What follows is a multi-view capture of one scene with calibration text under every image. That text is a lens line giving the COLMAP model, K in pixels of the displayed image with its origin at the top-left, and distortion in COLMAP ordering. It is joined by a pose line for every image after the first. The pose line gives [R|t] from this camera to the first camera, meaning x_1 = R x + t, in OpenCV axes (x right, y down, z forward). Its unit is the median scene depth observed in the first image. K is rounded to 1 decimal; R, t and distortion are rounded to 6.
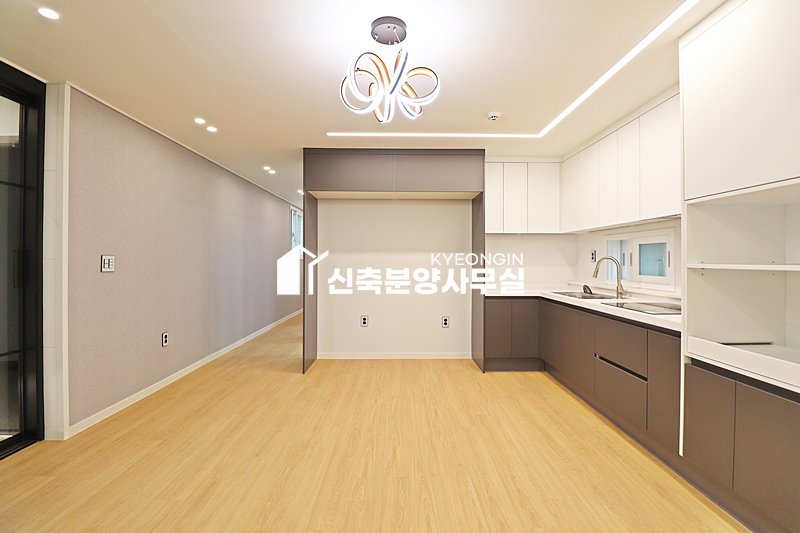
lens RADIAL K [[370.3, 0, 406.9], [0, 370.3, 259.5], [0, 0, 1]] dist [-0.004890, -0.011435]
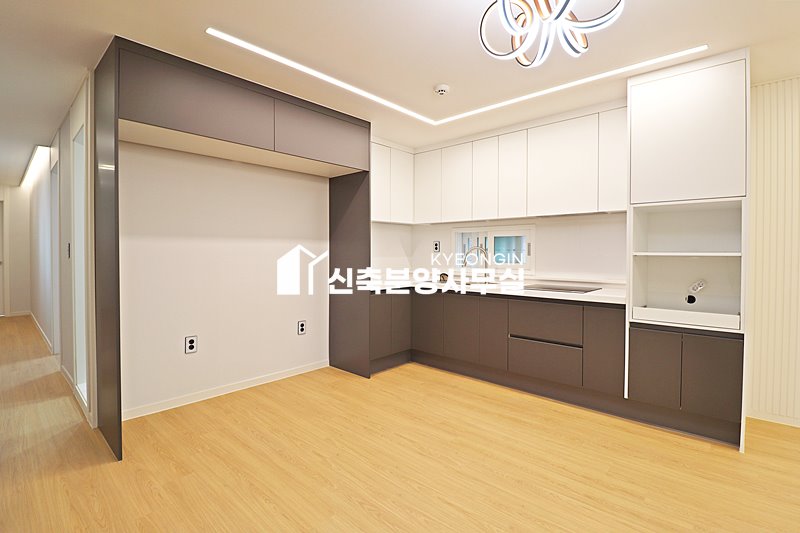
lens RADIAL K [[370.3, 0, 404.3], [0, 370.3, 263.1], [0, 0, 1]] dist [-0.004890, -0.011435]
pose [[0.690662, -0.023028, 0.722811, -0.471214], [0.000964, 0.999521, 0.030923, 0.006225], [-0.723177, -0.020661, 0.690354, 0.425768]]
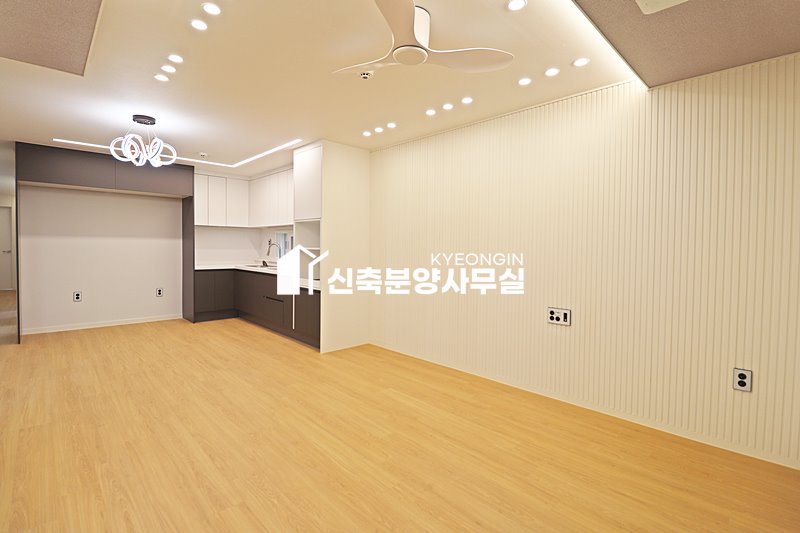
lens RADIAL K [[370.3, 0, 404.2], [0, 370.3, 258.9], [0, 0, 1]] dist [-0.004890, -0.011435]
pose [[0.732338, -0.016369, 0.680745, -0.213818], [-0.009393, 0.999373, 0.034135, 0.000400], [-0.680877, -0.031393, 0.731725, -0.757747]]
